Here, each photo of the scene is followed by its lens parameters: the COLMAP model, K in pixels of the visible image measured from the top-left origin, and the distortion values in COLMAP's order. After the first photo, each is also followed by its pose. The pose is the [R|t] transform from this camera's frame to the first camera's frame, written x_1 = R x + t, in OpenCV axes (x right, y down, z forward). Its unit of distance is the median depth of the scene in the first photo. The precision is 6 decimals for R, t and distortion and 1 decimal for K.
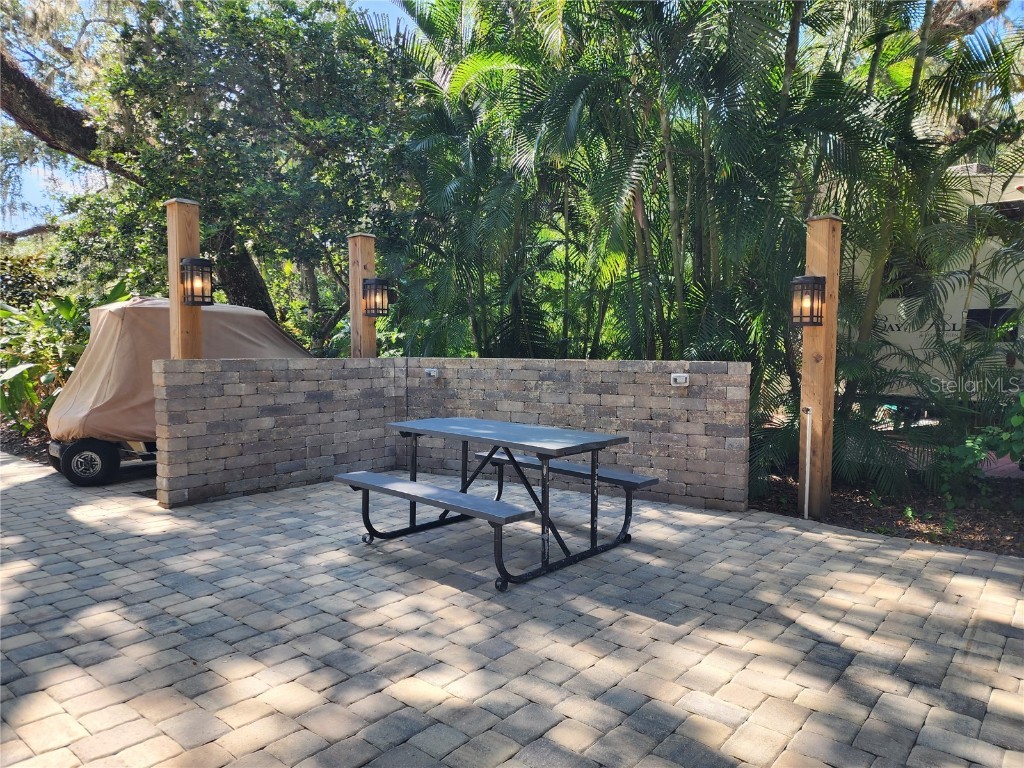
lens RADIAL K [[713.0, 0, 512.0], [0, 713.0, 384.0], [0, 0, 1]] dist [0.003128, 0.000431]
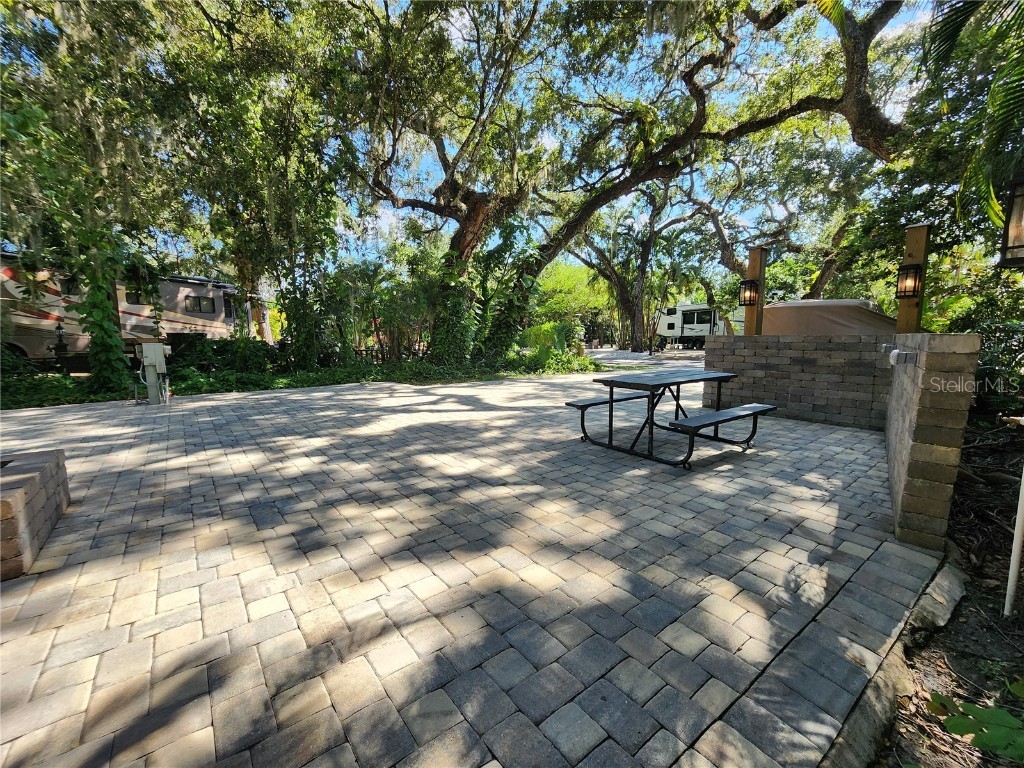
lens RADIAL K [[419.9, 0, 512.0], [0, 419.9, 384.0], [0, 0, 1]] dist [-0.000863, -0.000350]
pose [[-0.202641, 0.110021, -0.973053, 0.720874], [-0.049471, 0.991249, 0.122381, -0.012651], [0.978003, 0.072937, -0.195425, 0.629461]]
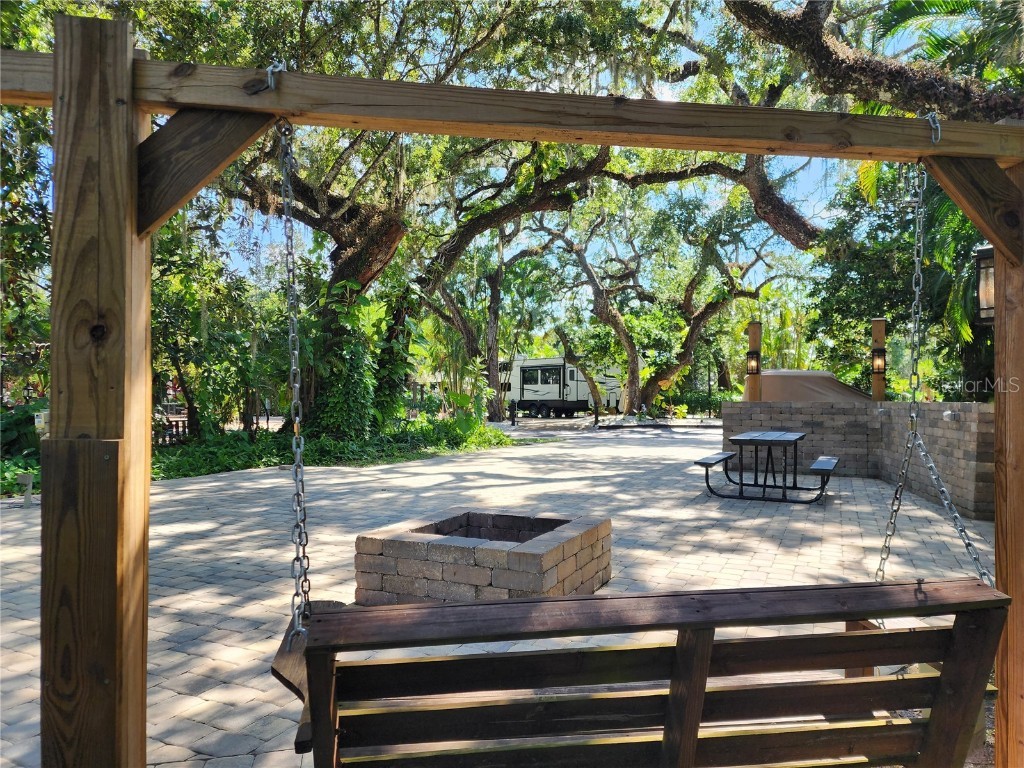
lens RADIAL K [[682.0, 0, 513.1], [0, 682.0, 398.8], [0, 0, 1]] dist [0.002302, -0.000801]
pose [[0.263908, -0.001104, -0.964547, 1.156752], [-0.054690, 0.998373, -0.016107, 0.024037], [0.962996, 0.057002, 0.263419, -0.110057]]
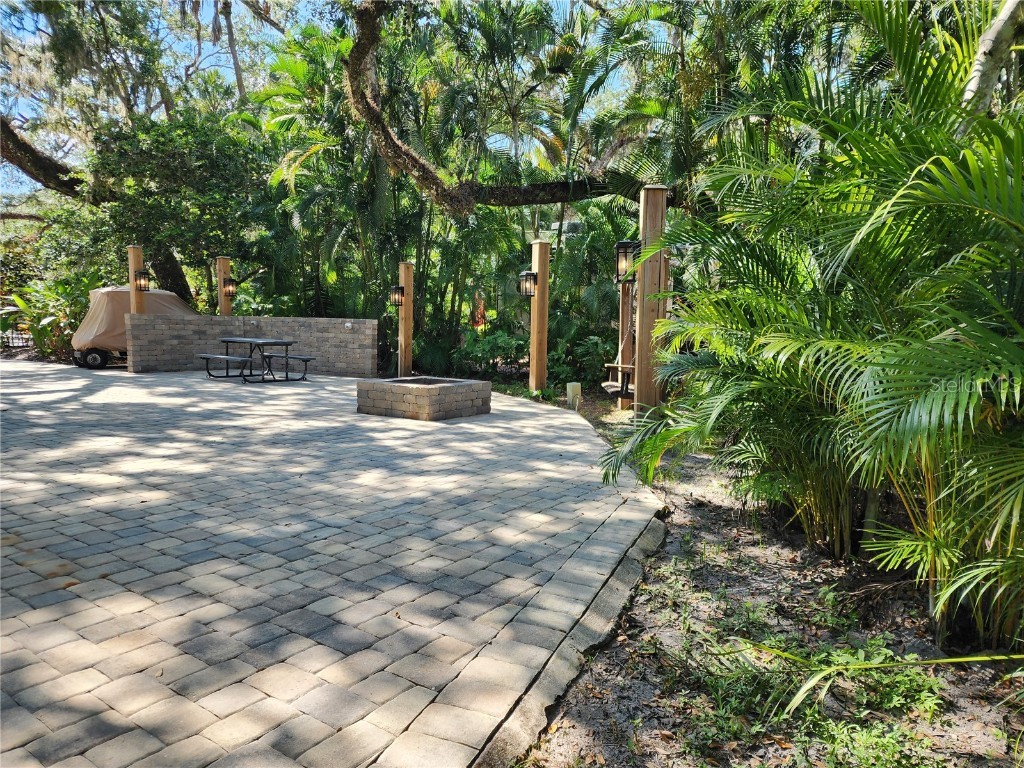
lens RADIAL K [[682.0, 0, 513.1], [0, 682.0, 398.8], [0, 0, 1]] dist [0.002302, -0.000801]
pose [[0.995884, 0.005615, 0.090466, 0.560646], [-0.011222, 0.998038, 0.061595, 0.088920], [-0.089943, -0.062357, 0.993993, -1.337639]]
